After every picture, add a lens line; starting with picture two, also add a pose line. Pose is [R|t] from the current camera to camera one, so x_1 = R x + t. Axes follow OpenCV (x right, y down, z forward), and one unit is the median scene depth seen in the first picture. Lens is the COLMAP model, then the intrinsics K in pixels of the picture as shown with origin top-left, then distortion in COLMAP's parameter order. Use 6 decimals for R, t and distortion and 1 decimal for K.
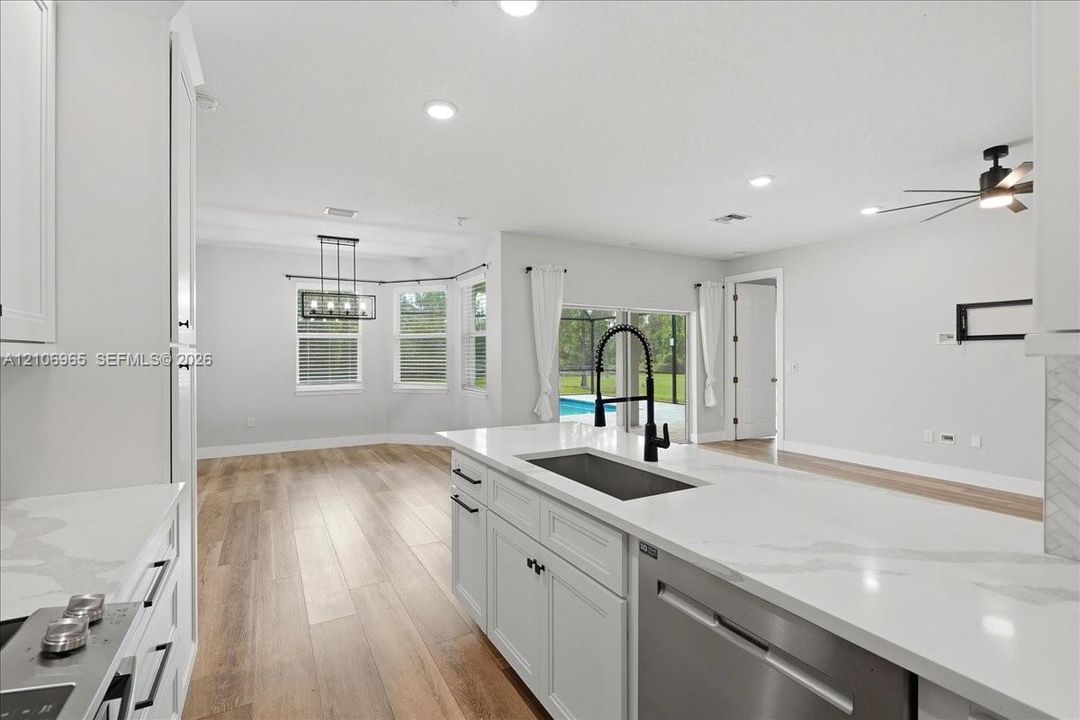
lens RADIAL K [[491.6, 0, 537.4], [0, 491.6, 352.3], [0, 0, 1]] dist [-0.004752, 0.000028]
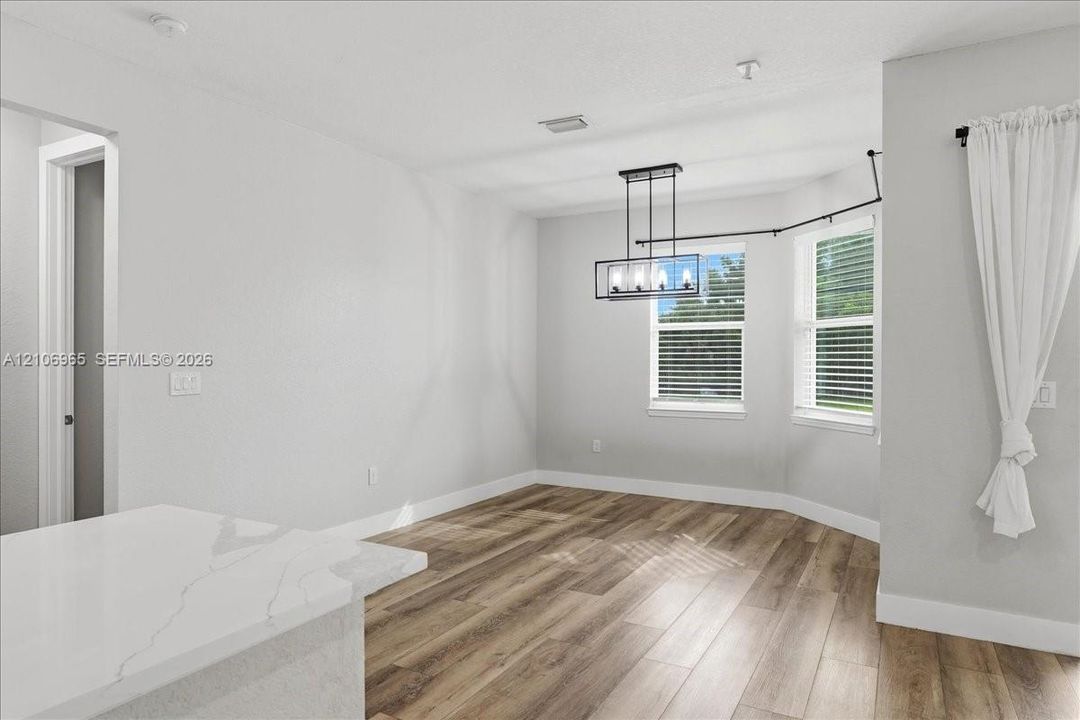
lens RADIAL K [[663.8, 0, 539.8], [0, 663.8, 364.1], [0, 0, 1]] dist [-0.003857, -0.000909]
pose [[0.532905, 0.012802, -0.846078, 0.213612], [-0.002867, 0.999907, 0.013324, 0.005037], [0.846170, -0.004675, 0.532892, 0.378610]]
